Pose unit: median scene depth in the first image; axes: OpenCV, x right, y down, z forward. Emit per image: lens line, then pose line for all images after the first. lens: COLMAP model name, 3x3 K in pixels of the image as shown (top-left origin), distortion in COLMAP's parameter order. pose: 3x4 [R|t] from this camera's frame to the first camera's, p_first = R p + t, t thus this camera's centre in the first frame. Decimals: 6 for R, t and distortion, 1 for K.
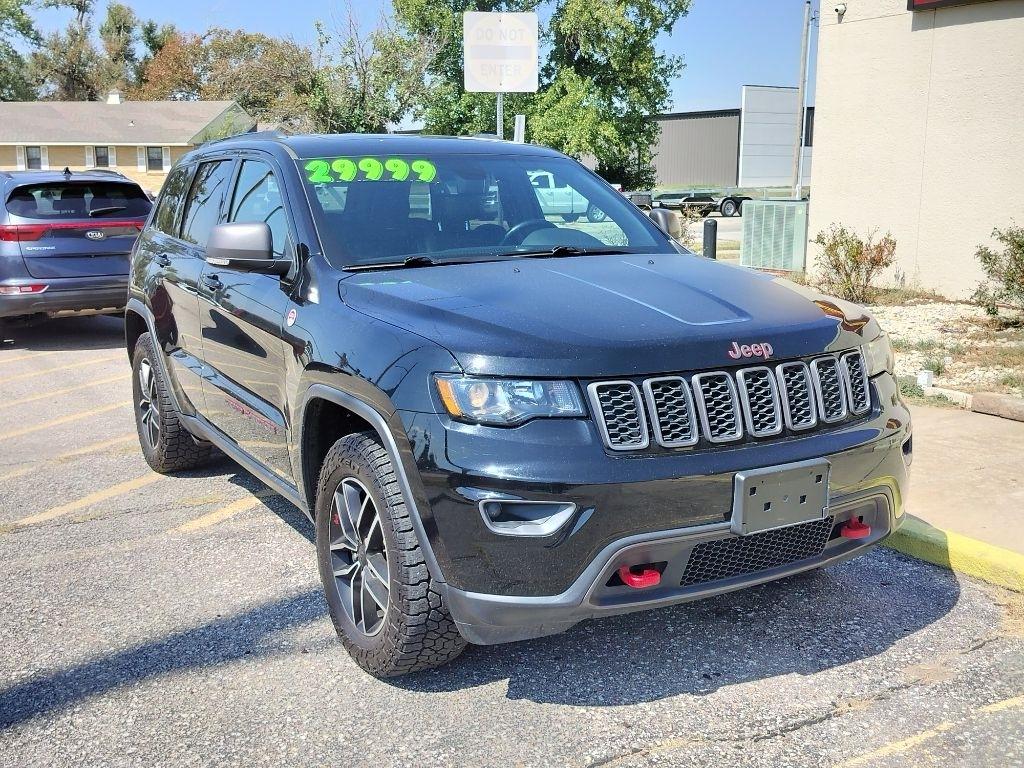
lens RADIAL K [[1108.3, 0, 531.8], [0, 1108.3, 413.5], [0, 0, 1]] dist [0.018958, 0.000000]
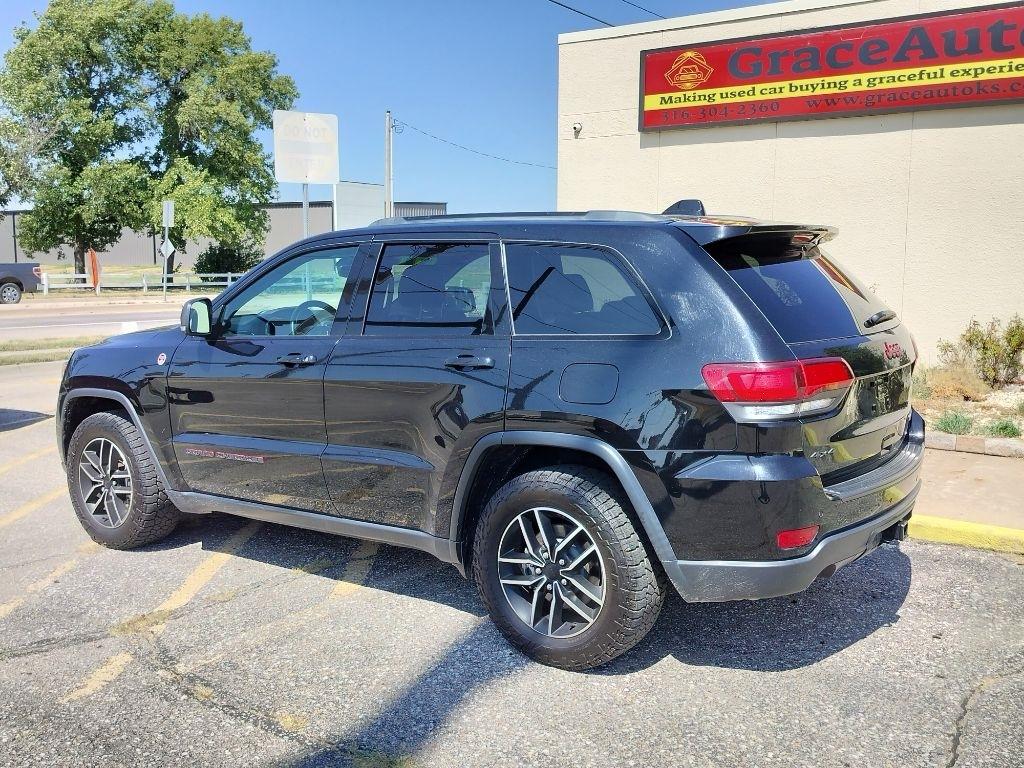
lens RADIAL K [[1008.5, 0, 525.8], [0, 1008.5, 410.3], [0, 0, 1]] dist [0.026239, 0.000000]
pose [[0.920733, -0.054763, 0.386332, -0.633854], [0.078774, 0.995804, -0.046584, -0.011886], [-0.382160, 0.073324, 0.921183, 0.049507]]
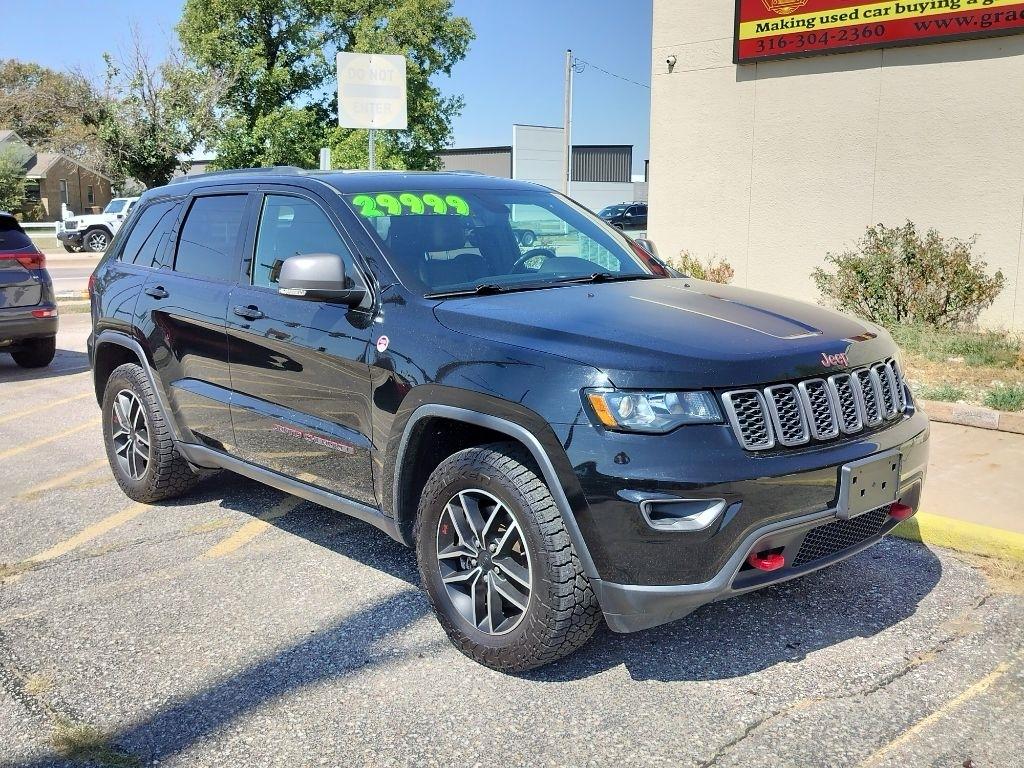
lens RADIAL K [[1055.4, 0, 528.0], [0, 1055.4, 401.1], [0, 0, 1]] dist [0.018480, 0.000000]
pose [[0.978000, -0.038818, 0.204960, -0.274917], [0.044603, 0.998724, -0.023681, -0.001111], [-0.203780, 0.032302, 0.978484, -0.015429]]
